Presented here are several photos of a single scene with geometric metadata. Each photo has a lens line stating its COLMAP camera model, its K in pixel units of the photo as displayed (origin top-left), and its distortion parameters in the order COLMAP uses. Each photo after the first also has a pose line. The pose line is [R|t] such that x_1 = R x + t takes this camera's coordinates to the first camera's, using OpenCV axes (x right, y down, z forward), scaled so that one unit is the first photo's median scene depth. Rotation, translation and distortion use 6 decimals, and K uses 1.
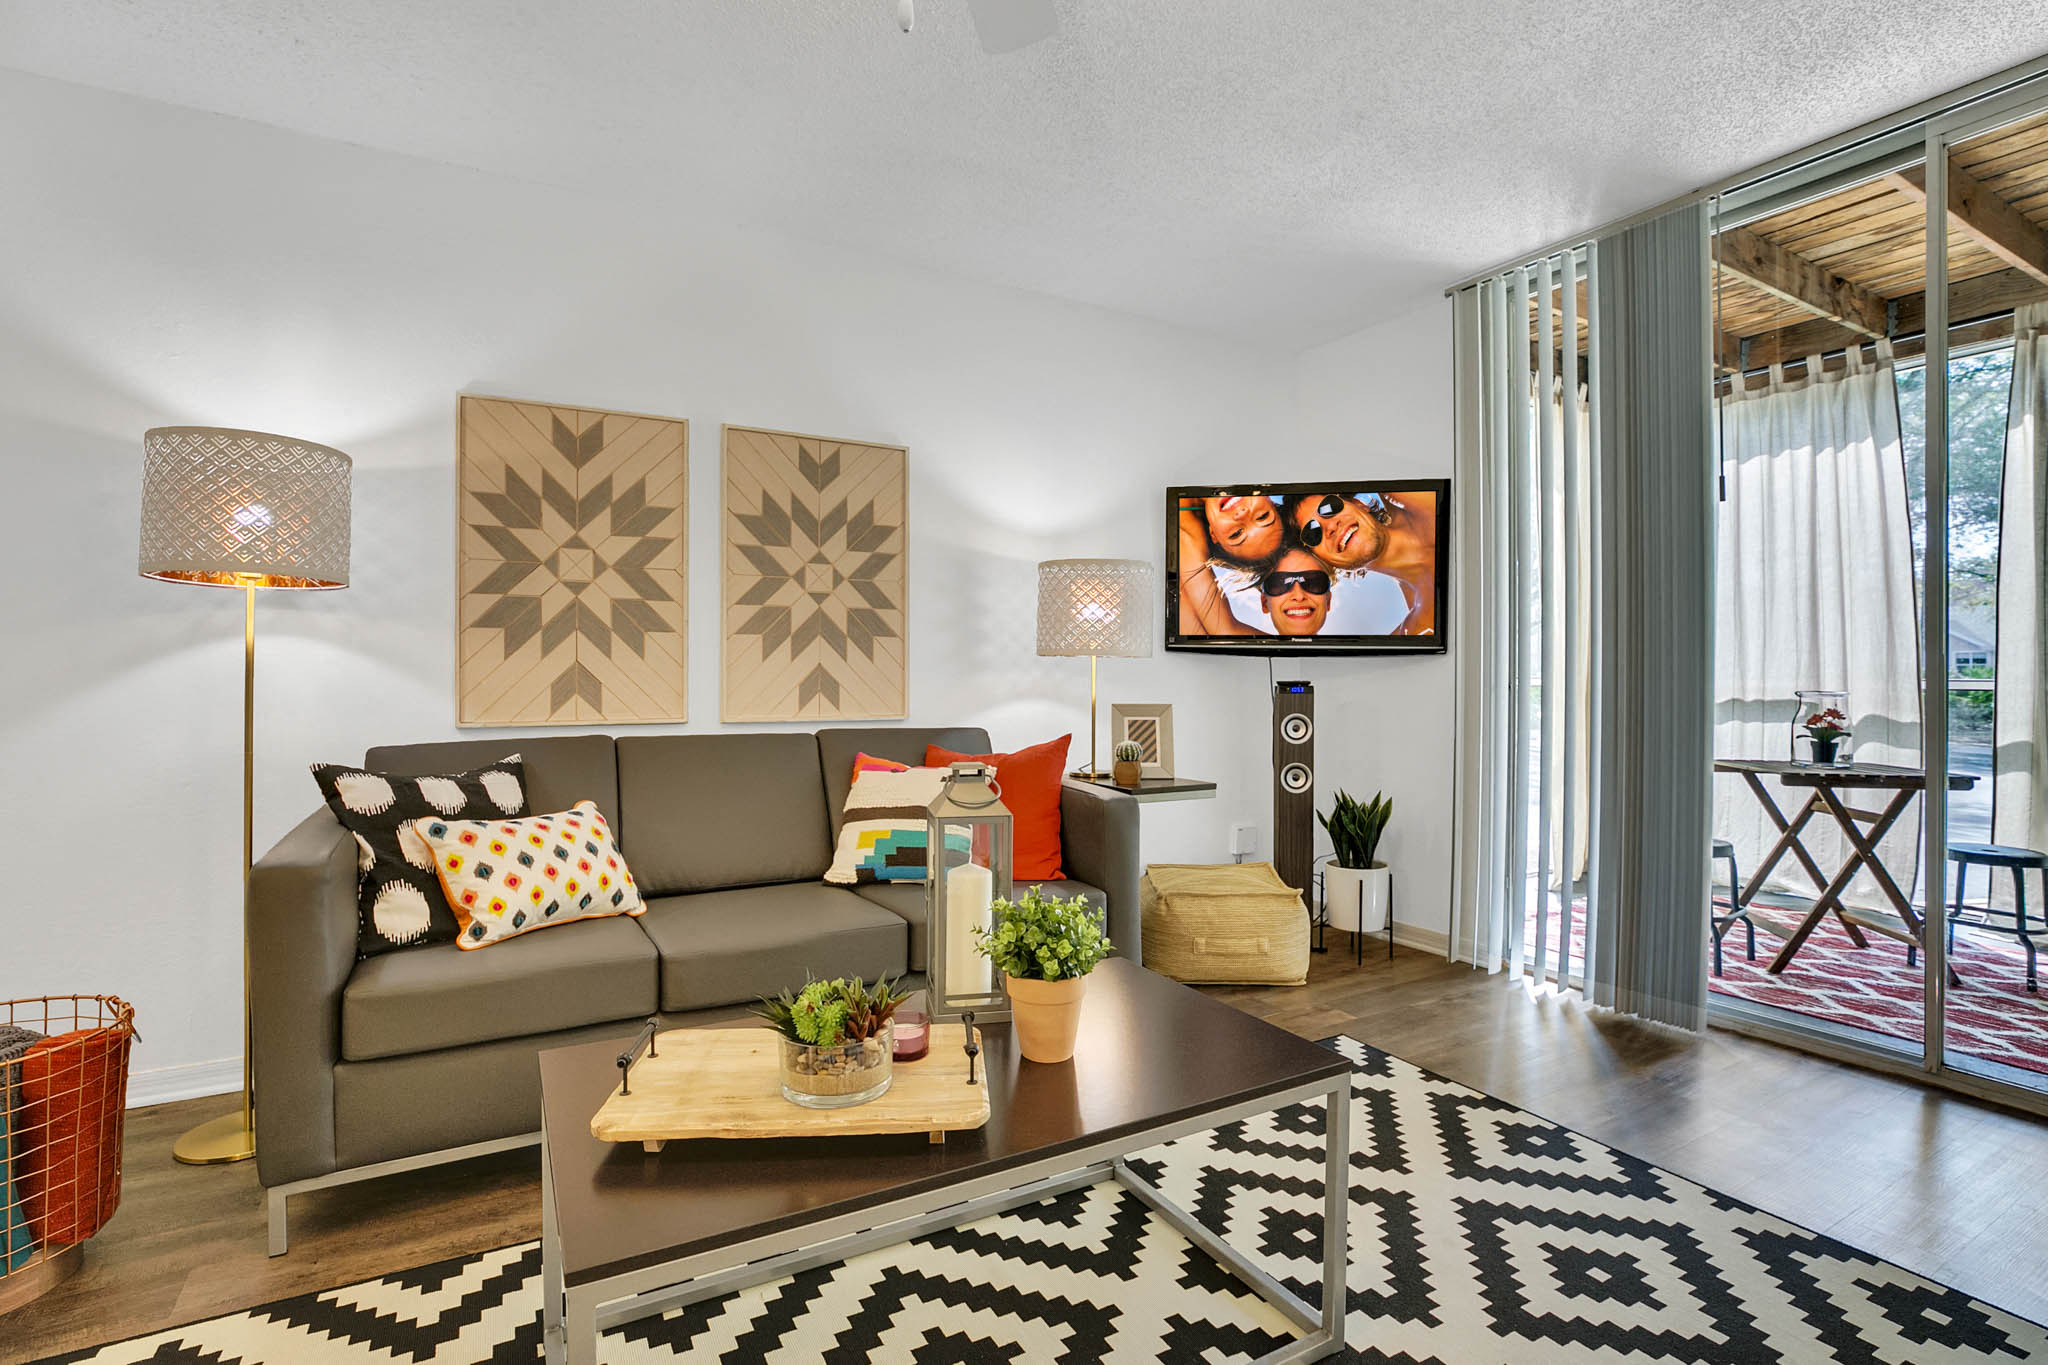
lens RADIAL K [[940.5, 0, 1020.5], [0, 940.5, 665.6], [0, 0, 1]] dist [-0.025422, -0.000297]
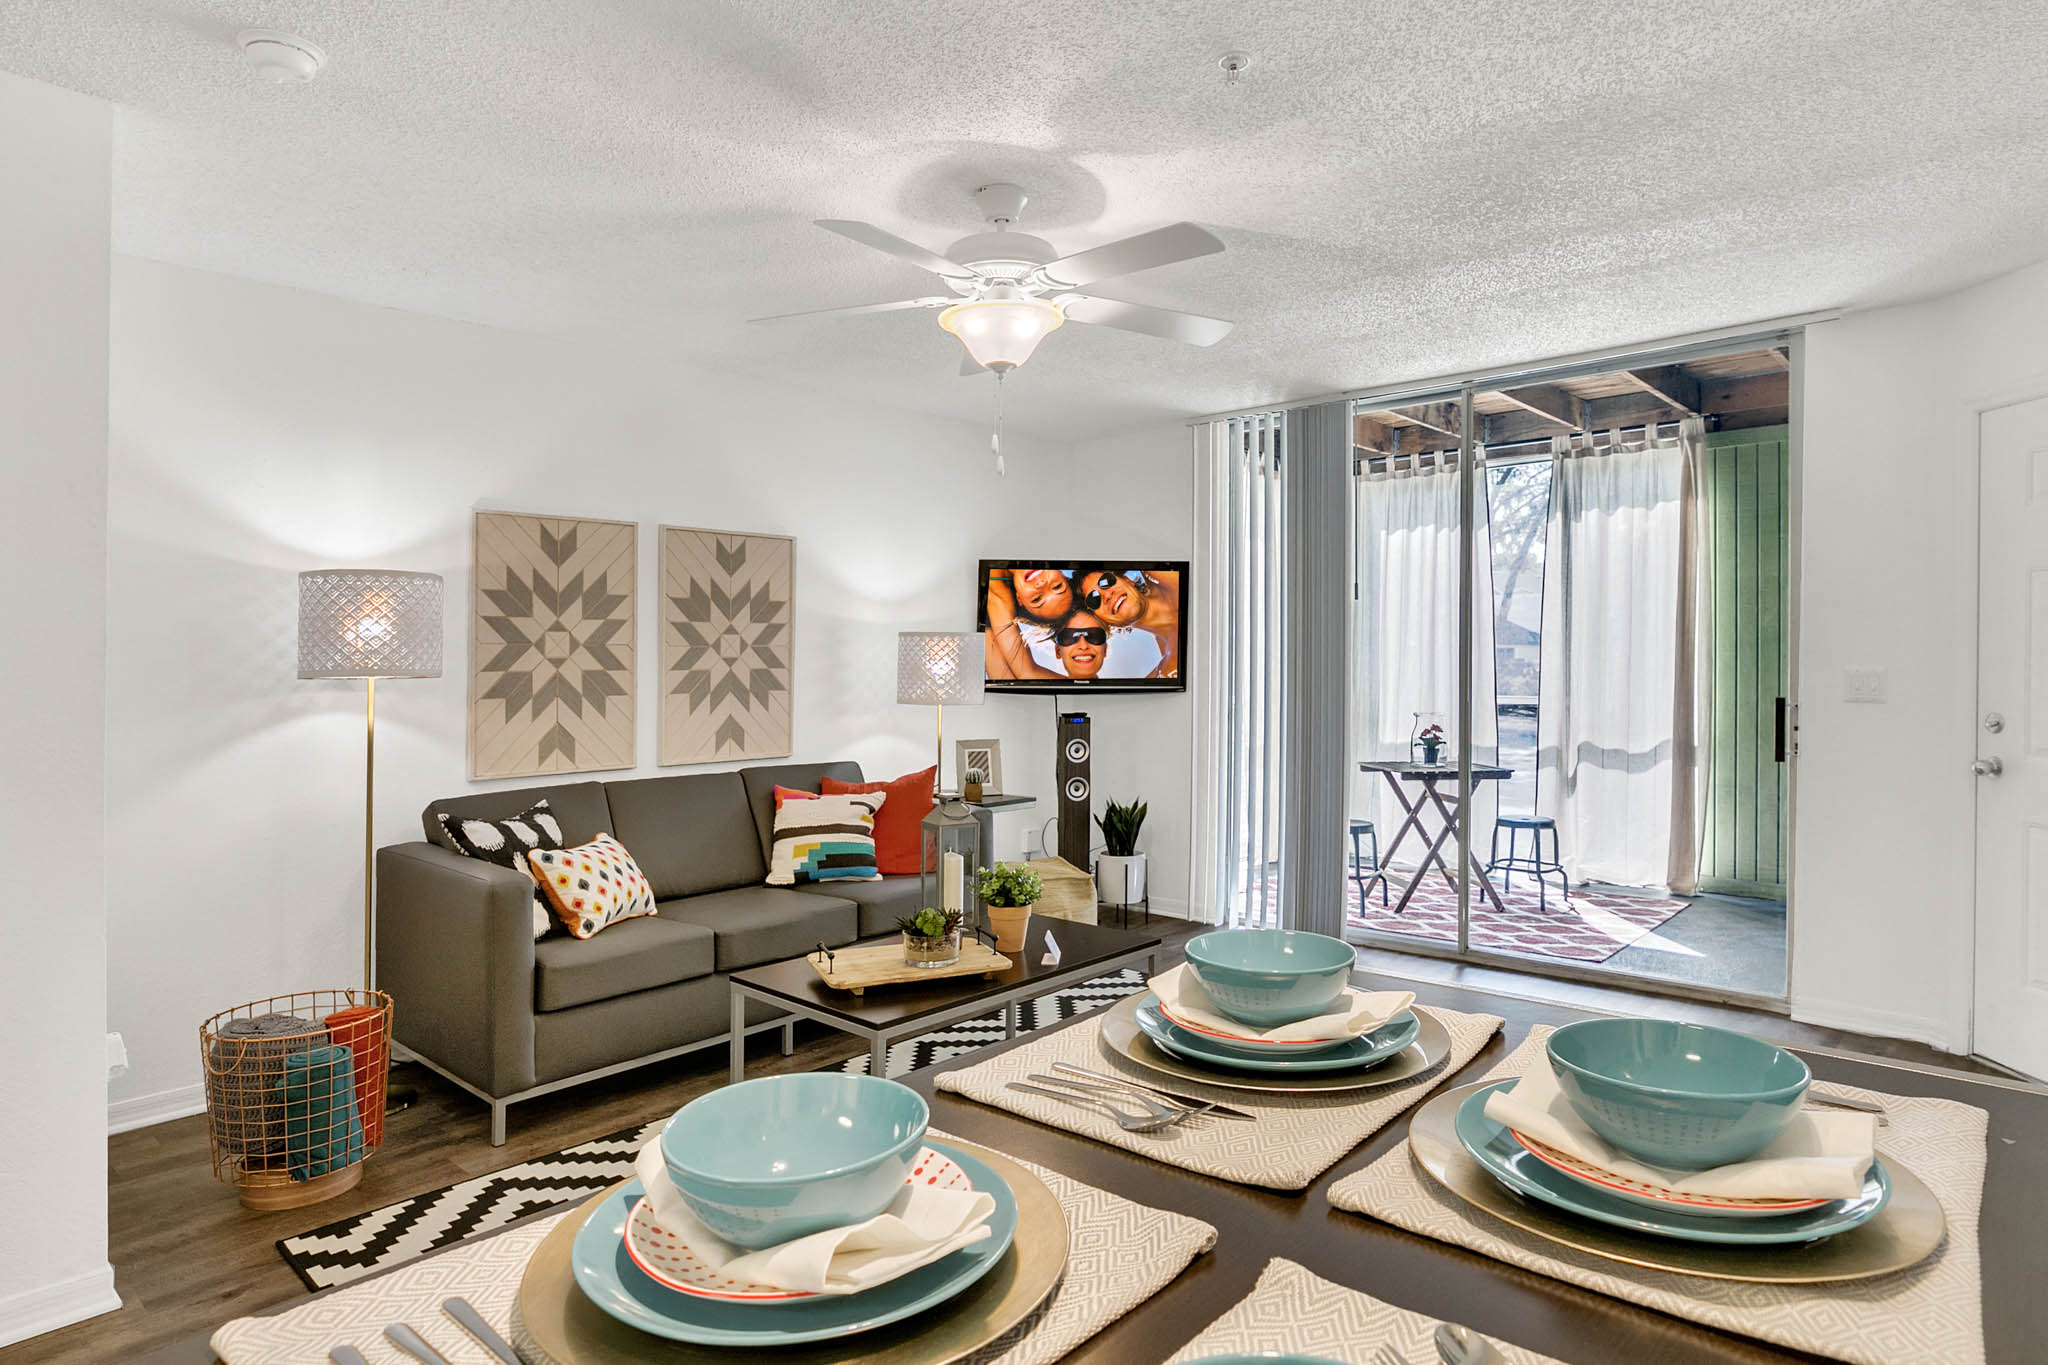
lens RADIAL K [[1136.6, 0, 1046.2], [0, 1136.6, 685.8], [0, 0, 1]] dist [-0.043270, -0.000895]
pose [[0.944809, -0.012531, 0.327383, -0.306606], [0.001737, 0.999446, 0.033244, -0.088185], [-0.327618, -0.030840, 0.944307, -0.539828]]
